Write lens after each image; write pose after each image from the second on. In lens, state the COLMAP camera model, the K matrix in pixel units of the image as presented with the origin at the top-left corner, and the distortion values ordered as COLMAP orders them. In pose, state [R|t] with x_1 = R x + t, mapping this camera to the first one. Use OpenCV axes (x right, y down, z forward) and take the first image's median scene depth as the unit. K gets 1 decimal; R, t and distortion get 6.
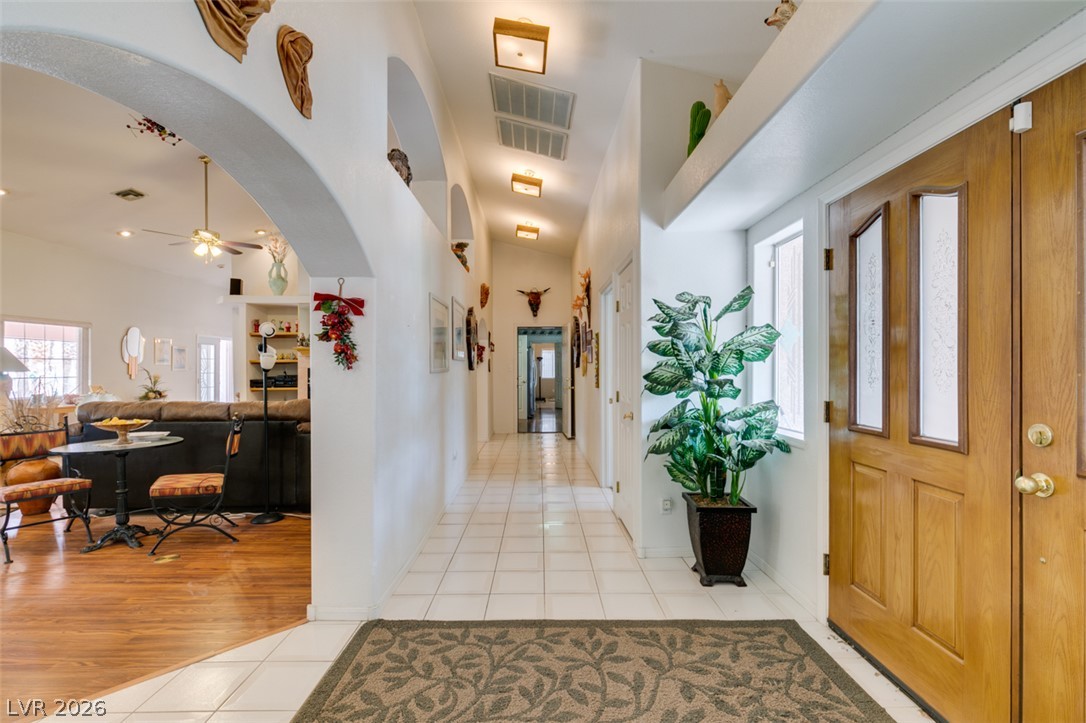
lens RADIAL K [[483.3, 0, 541.9], [0, 483.3, 365.3], [0, 0, 1]] dist [-0.000014, 0.000133]
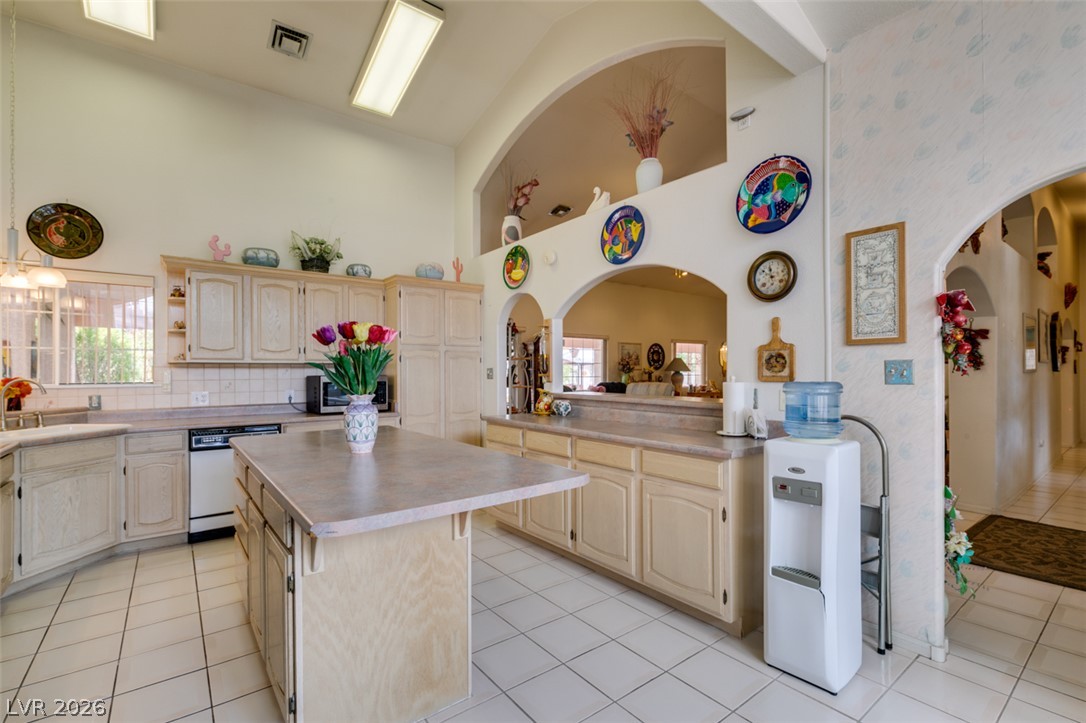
lens RADIAL K [[485.9, 0, 540.7], [0, 485.9, 368.8], [0, 0, 1]] dist [-0.000790, -0.000679]
pose [[0.602916, -0.000730, -0.797804, 0.019735], [0.003347, 0.999993, 0.001615, -0.001308], [0.797798, -0.003644, 0.602914, -0.505899]]
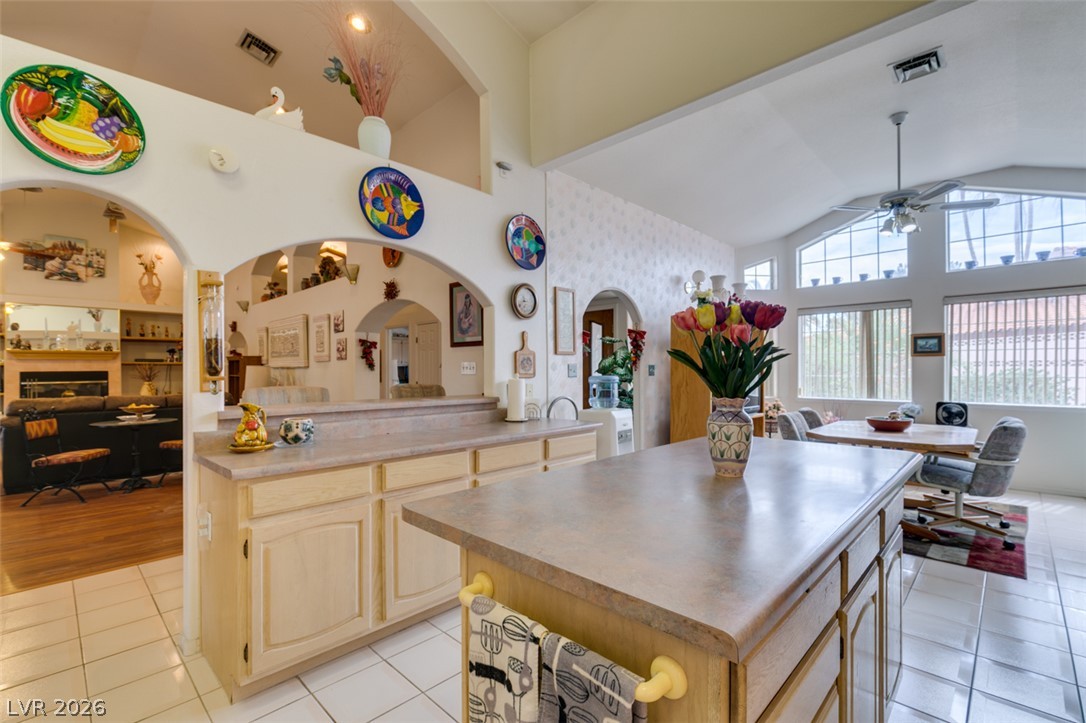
lens RADIAL K [[483.3, 0, 541.9], [0, 483.3, 365.3], [0, 0, 1]] dist [-0.000014, 0.000133]
pose [[0.701050, 0.007746, 0.713070, -0.584211], [-0.000877, 0.999950, -0.010000, 0.002033], [-0.713112, 0.006385, 0.701021, -0.508838]]
